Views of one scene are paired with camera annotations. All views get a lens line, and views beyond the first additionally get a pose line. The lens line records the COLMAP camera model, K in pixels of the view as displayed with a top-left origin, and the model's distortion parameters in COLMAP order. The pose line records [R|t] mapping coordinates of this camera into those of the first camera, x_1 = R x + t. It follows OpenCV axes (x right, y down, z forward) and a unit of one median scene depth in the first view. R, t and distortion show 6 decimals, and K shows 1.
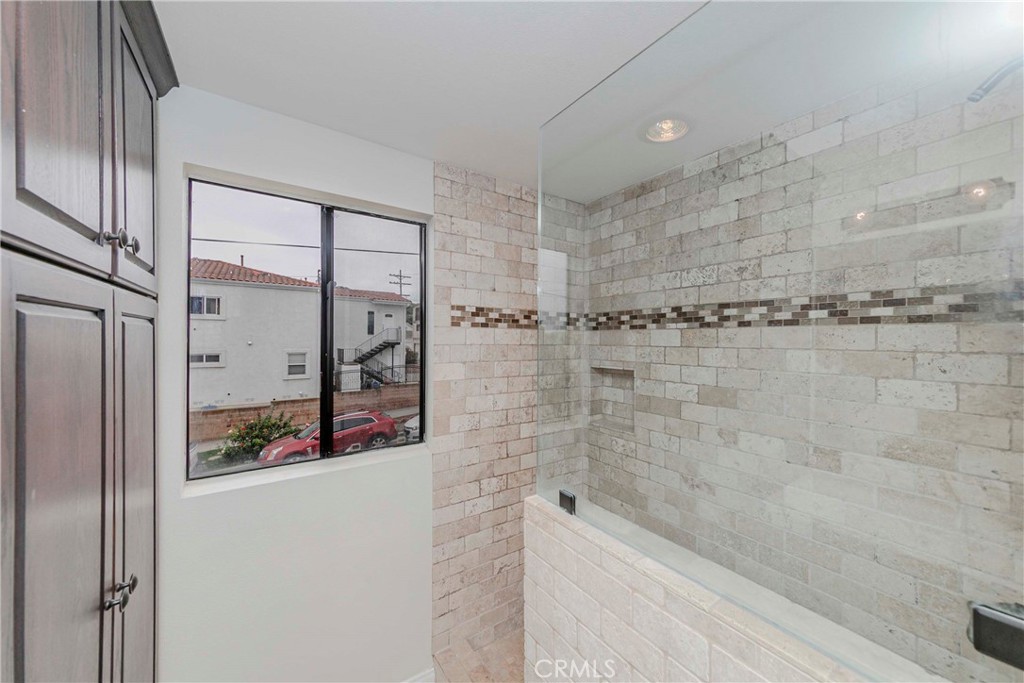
lens RADIAL K [[365.4, 0, 512.0], [0, 365.4, 340.8], [0, 0, 1]] dist [0.000044, 0.000331]
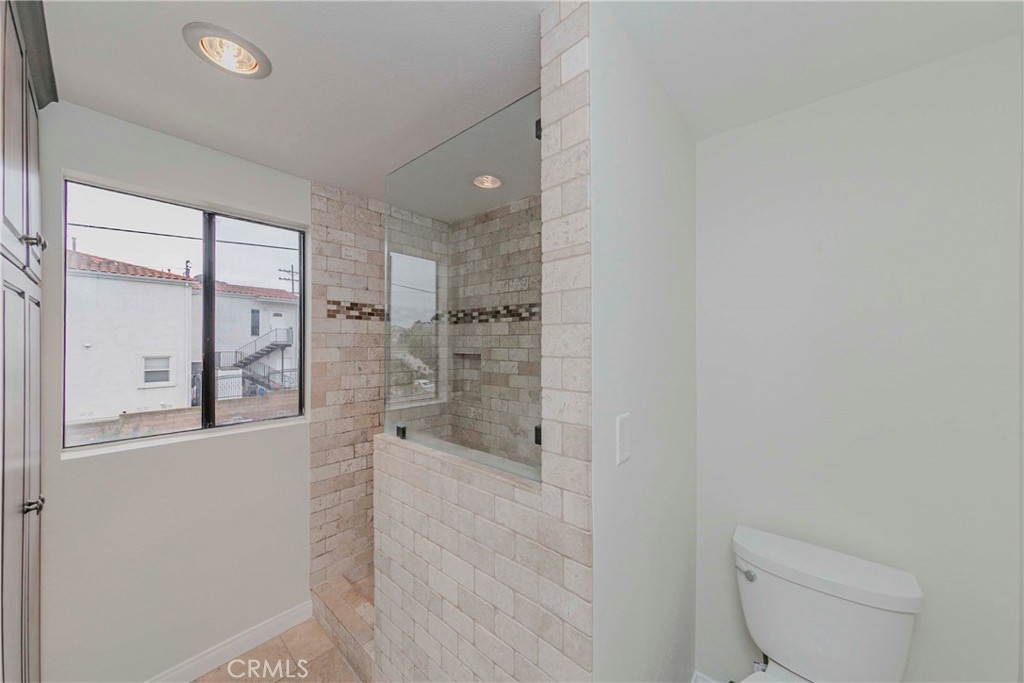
lens RADIAL K [[361.1, 0, 513.5], [0, 361.1, 342.7], [0, 0, 1]] dist [-0.007488, 0.002140]
pose [[0.968182, -0.001607, 0.250243, 0.123496], [0.001963, 0.999997, -0.001176, 0.042909], [-0.250240, 0.001630, 0.968182, -0.292186]]
